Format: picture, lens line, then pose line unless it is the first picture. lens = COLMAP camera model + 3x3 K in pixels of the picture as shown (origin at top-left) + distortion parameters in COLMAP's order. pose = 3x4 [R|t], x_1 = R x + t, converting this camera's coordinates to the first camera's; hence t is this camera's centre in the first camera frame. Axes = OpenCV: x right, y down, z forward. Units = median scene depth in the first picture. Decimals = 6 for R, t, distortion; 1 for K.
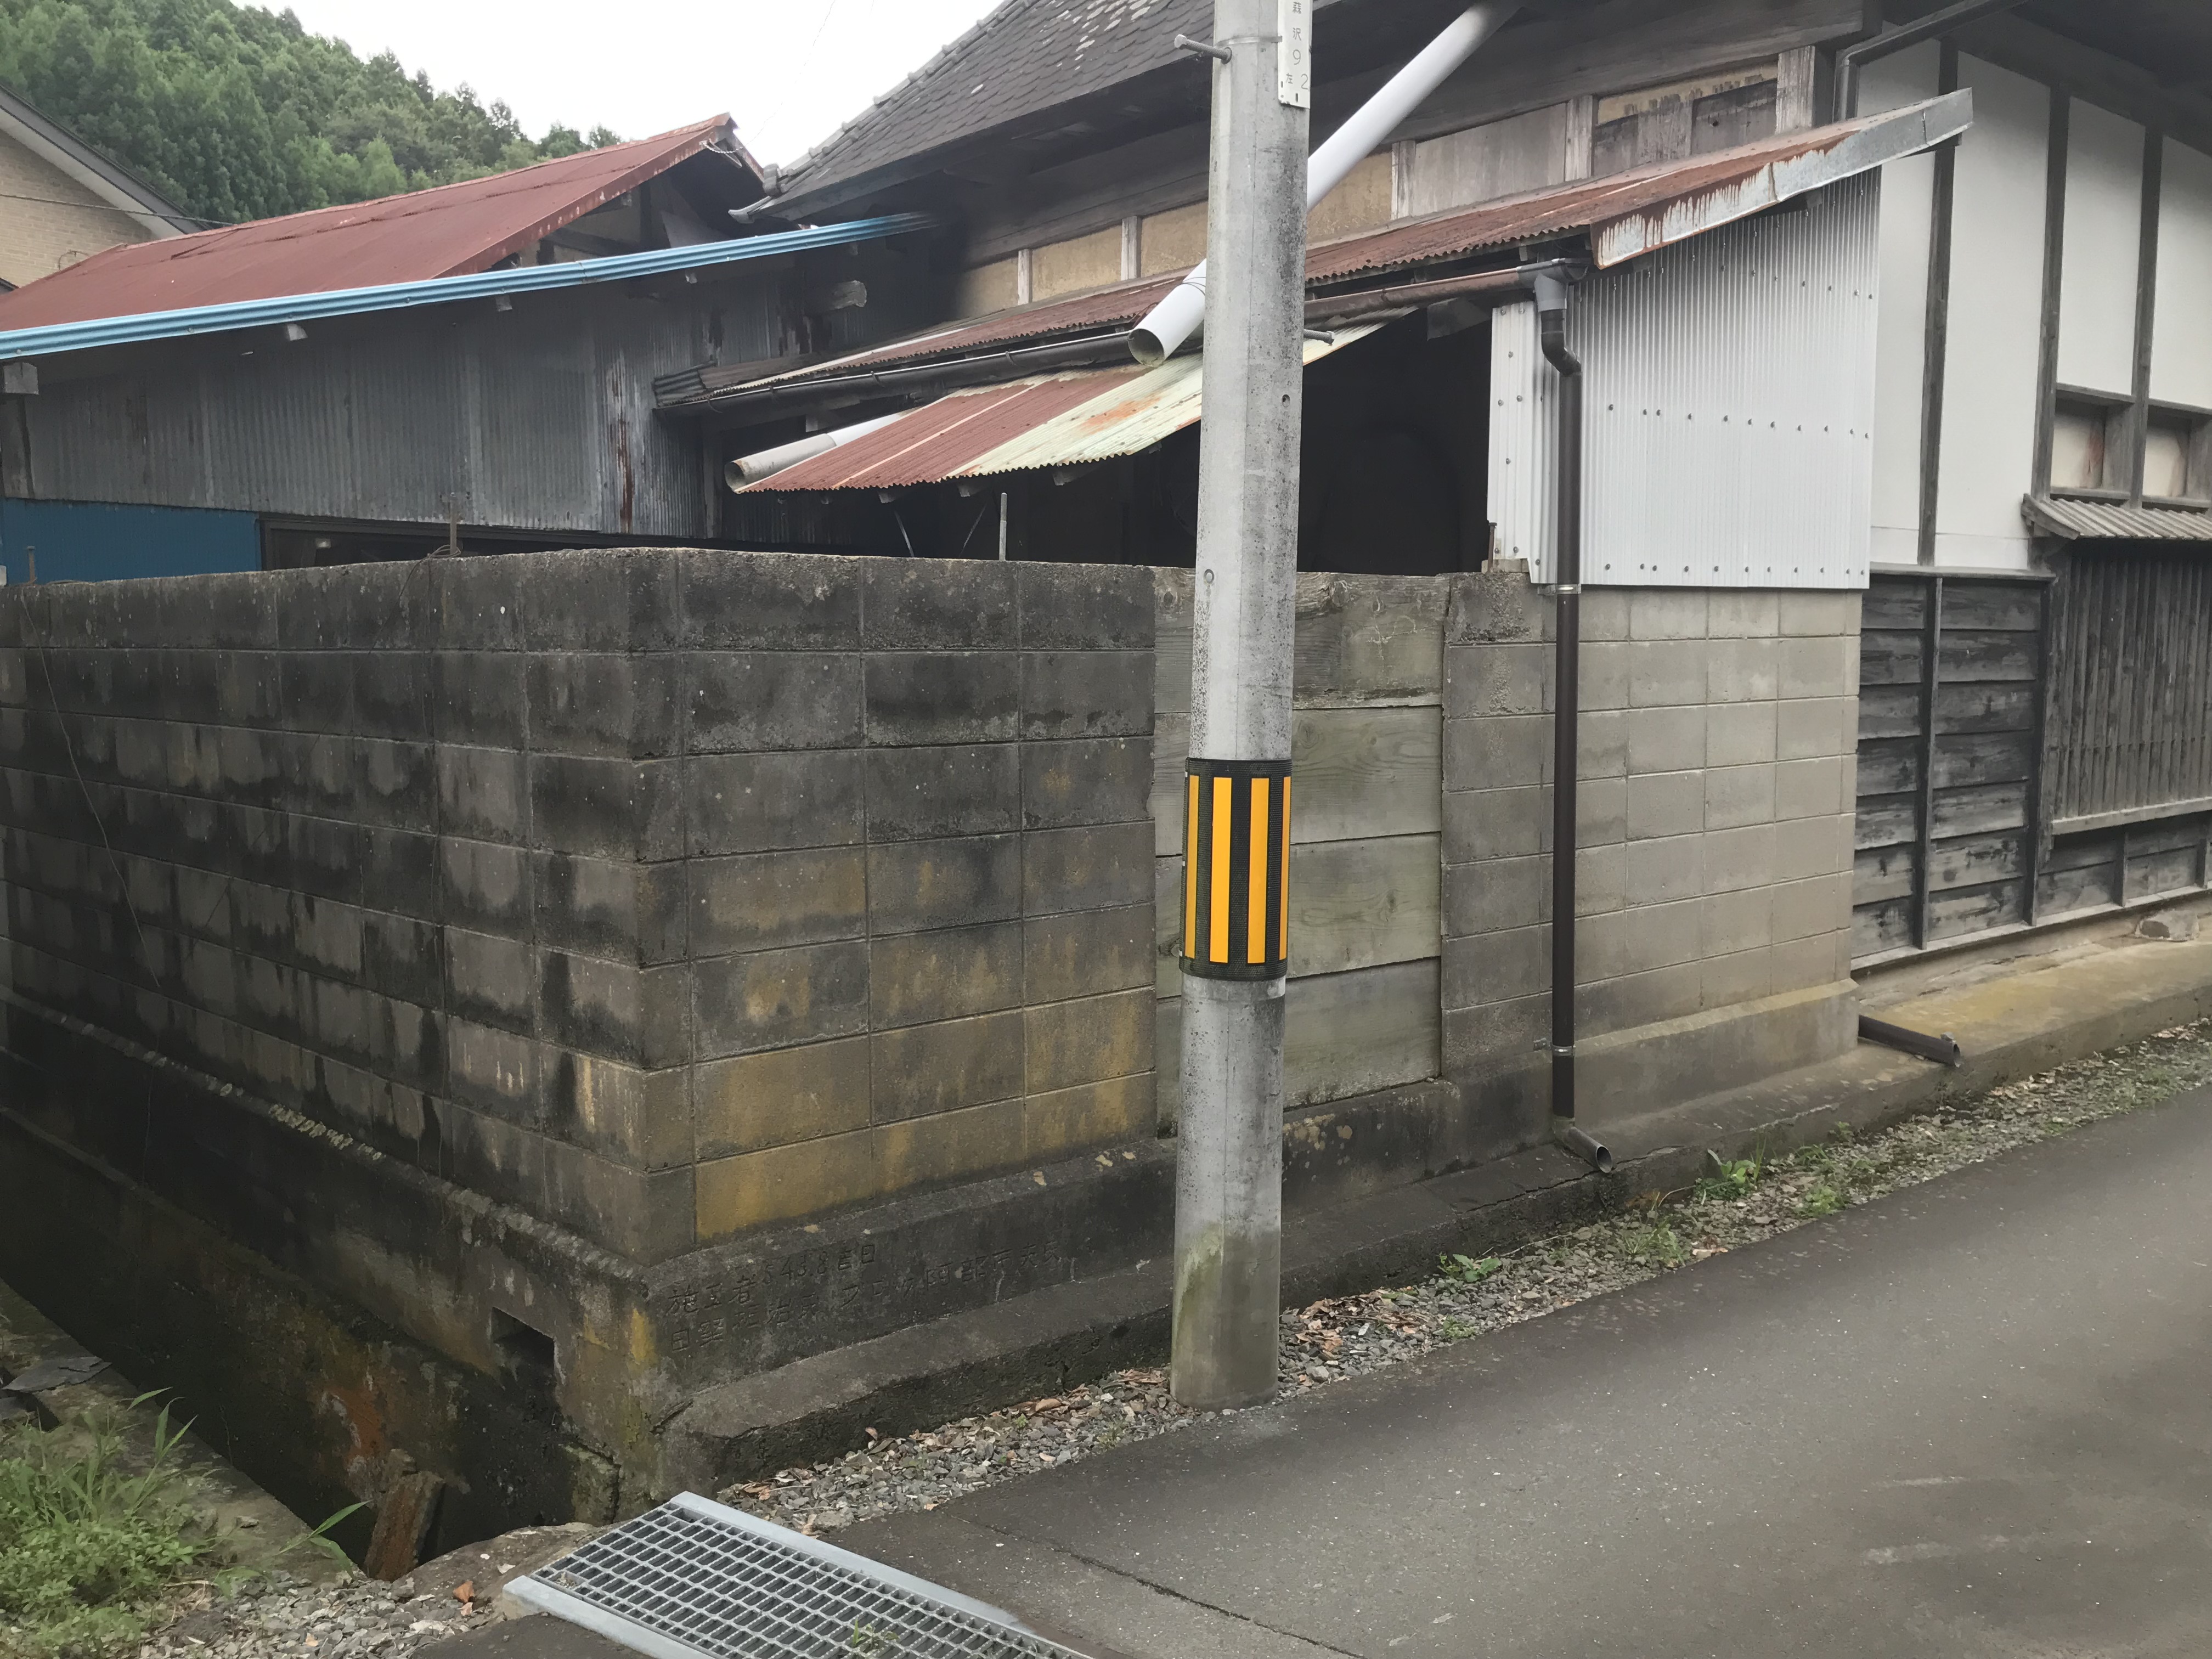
lens RADIAL K [[1838.3, 0, 1095.2], [0, 1838.3, 830.6], [0, 0, 1]] dist [0.044876, -0.039023]
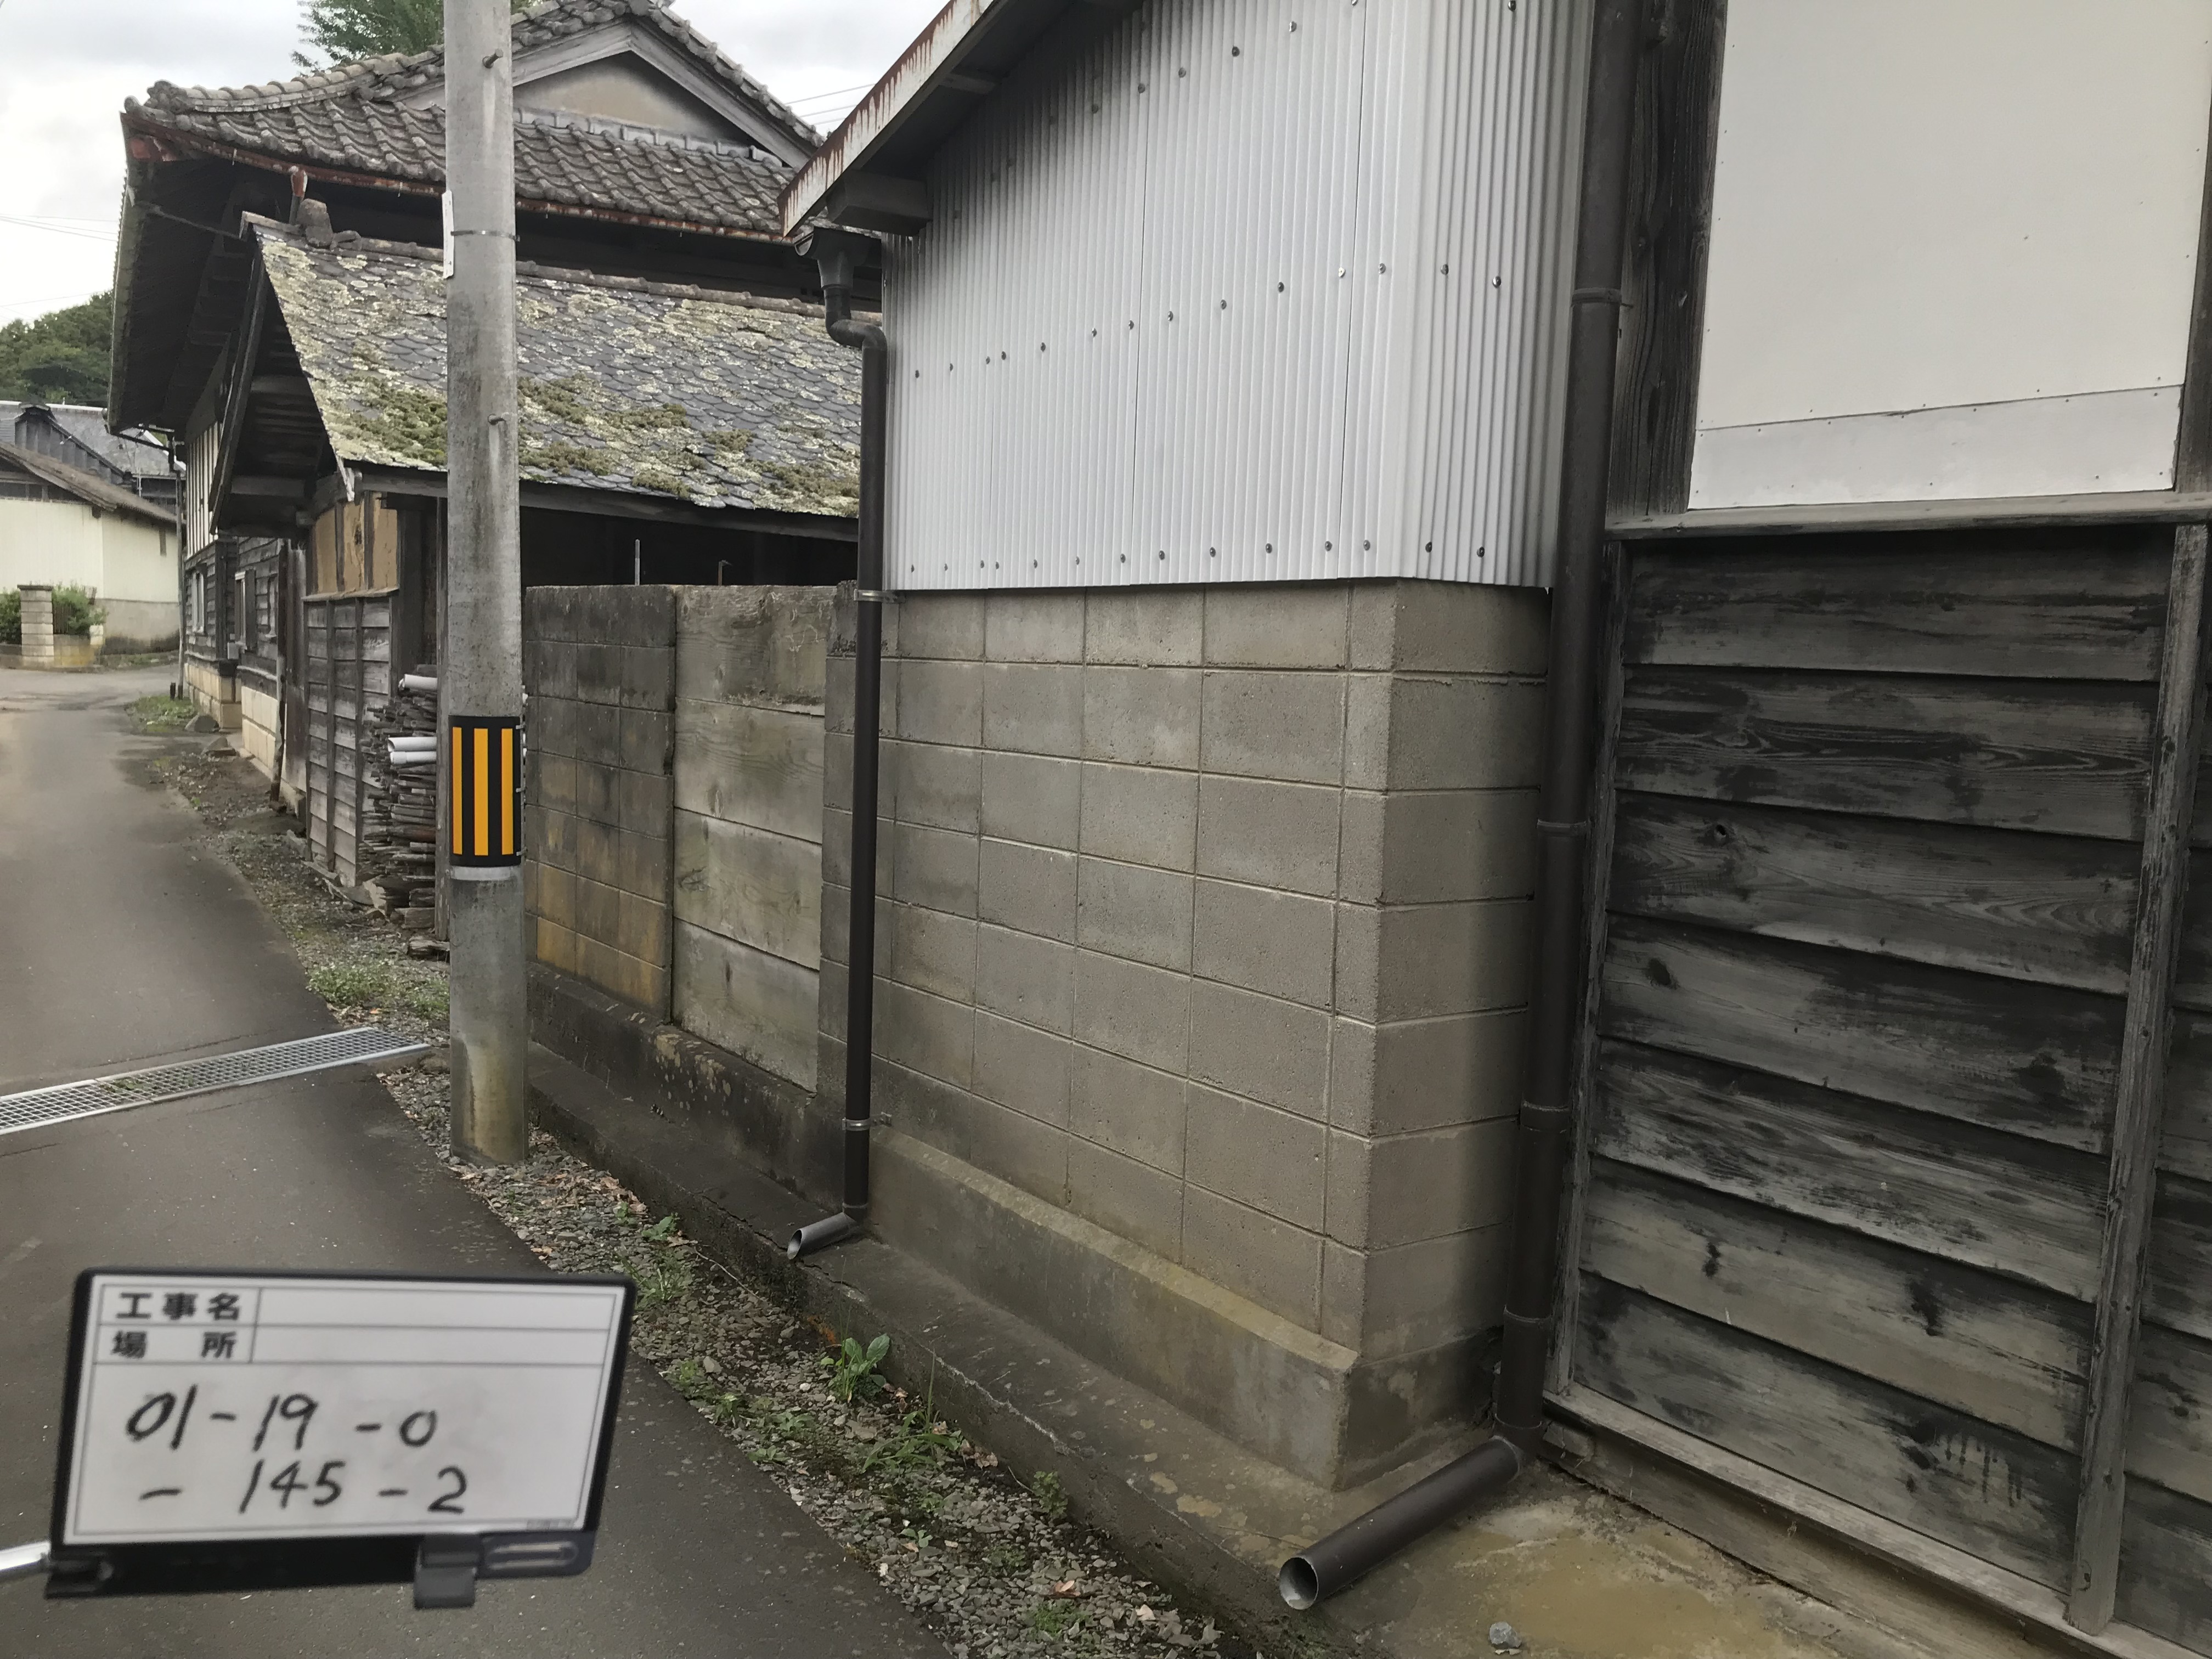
lens RADIAL K [[1838.3, 0, 1099.7], [0, 1838.3, 827.7], [0, 0, 1]] dist [0.044876, -0.039023]
pose [[-0.075157, 0.100717, -0.992072, 1.009297], [-0.133820, 0.984868, 0.110124, -0.119892], [0.988152, 0.141036, -0.060541, 1.058828]]
